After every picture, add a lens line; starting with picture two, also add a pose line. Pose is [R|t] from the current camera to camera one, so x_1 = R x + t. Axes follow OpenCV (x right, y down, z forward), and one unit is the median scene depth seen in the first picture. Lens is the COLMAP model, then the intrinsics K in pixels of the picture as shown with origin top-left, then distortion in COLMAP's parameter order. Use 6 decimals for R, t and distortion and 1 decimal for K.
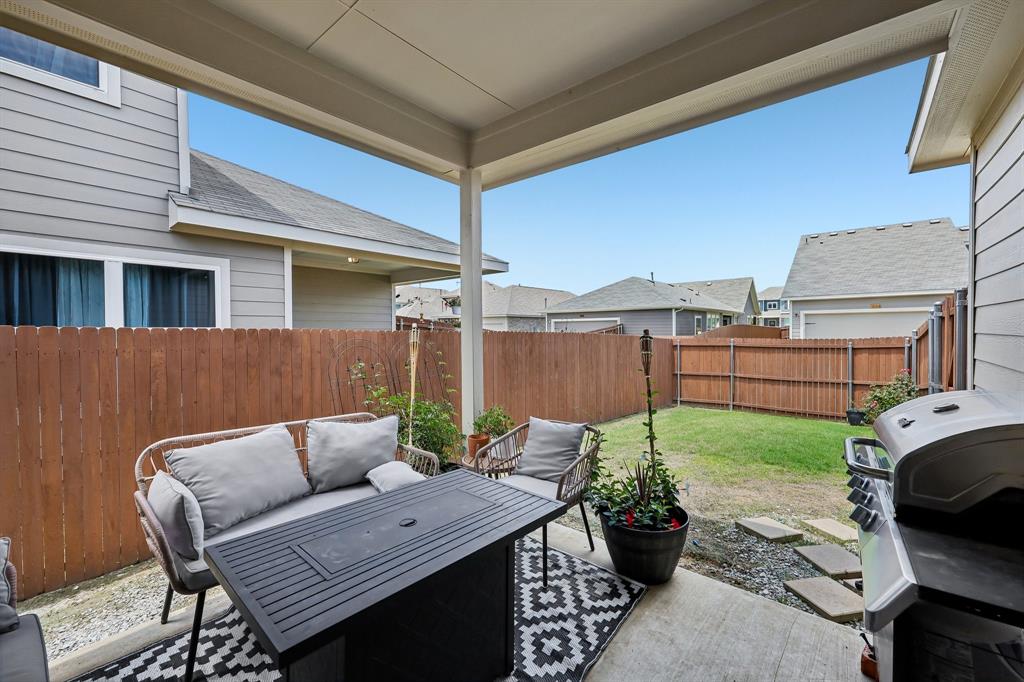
lens RADIAL K [[438.0, 0, 476.4], [0, 438.0, 348.2], [0, 0, 1]] dist [0.002062, 0.000505]
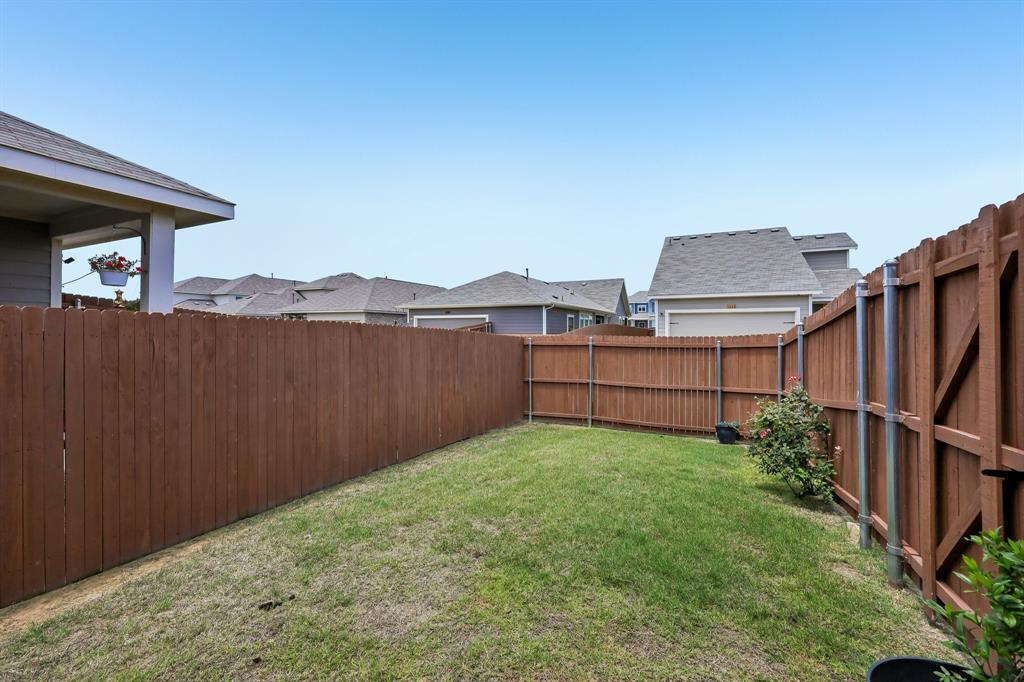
lens RADIAL K [[438.0, 0, 476.4], [0, 438.0, 348.2], [0, 0, 1]] dist [0.002062, 0.000505]
pose [[0.973713, -0.001200, 0.227774, 0.116835], [0.001955, 0.999993, -0.003088, 0.001081], [-0.227769, 0.003452, 0.973709, 0.159267]]
